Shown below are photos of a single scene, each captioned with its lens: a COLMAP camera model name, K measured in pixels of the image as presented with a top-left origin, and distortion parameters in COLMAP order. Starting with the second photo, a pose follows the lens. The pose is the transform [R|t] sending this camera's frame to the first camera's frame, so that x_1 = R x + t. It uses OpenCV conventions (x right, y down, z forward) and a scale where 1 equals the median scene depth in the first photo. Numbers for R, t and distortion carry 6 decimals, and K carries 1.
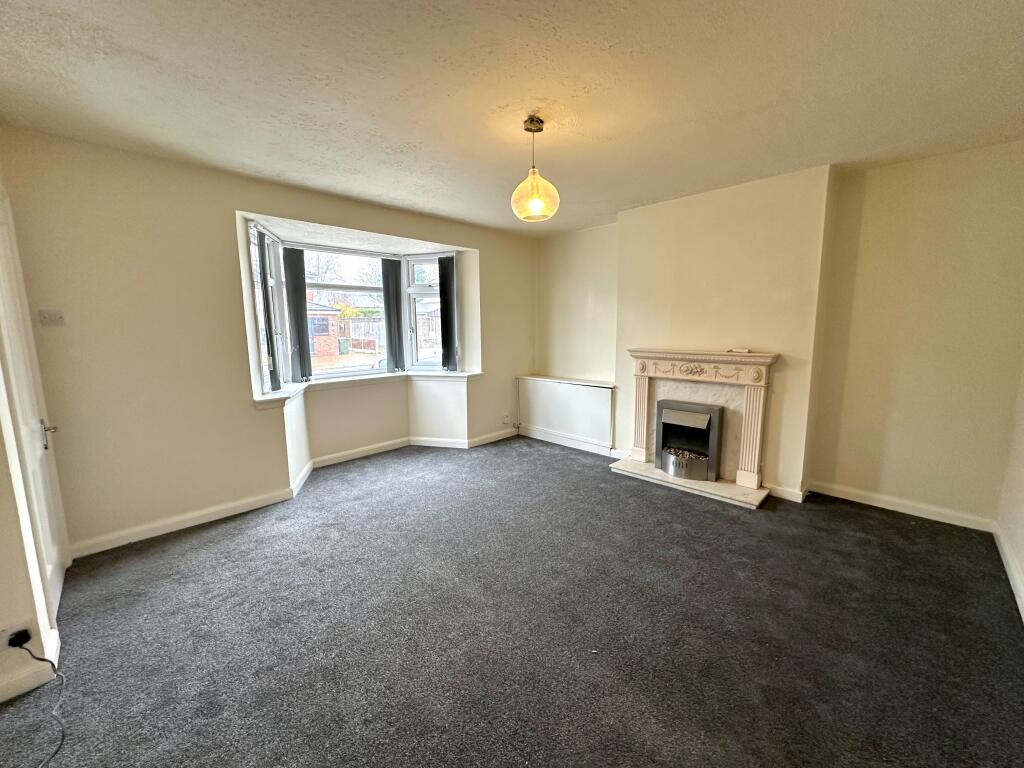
lens RADIAL K [[410.3, 0, 505.3], [0, 410.3, 382.9], [0, 0, 1]] dist [-0.000323, 0.000107]
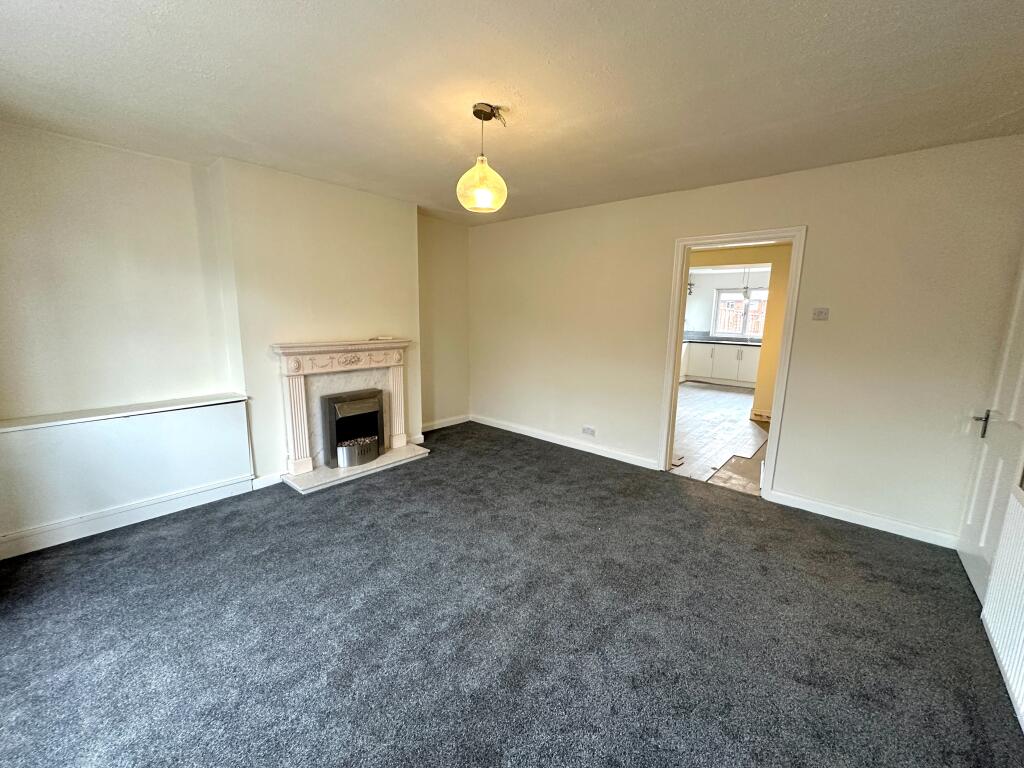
lens RADIAL K [[410.3, 0, 511.3], [0, 410.3, 381.1], [0, 0, 1]] dist [-0.000323, 0.000107]
pose [[-0.076292, -0.152183, 0.985403, -0.592459], [0.125553, 0.978951, 0.160907, -0.094268], [-0.989149, 0.135997, -0.055579, 0.658226]]
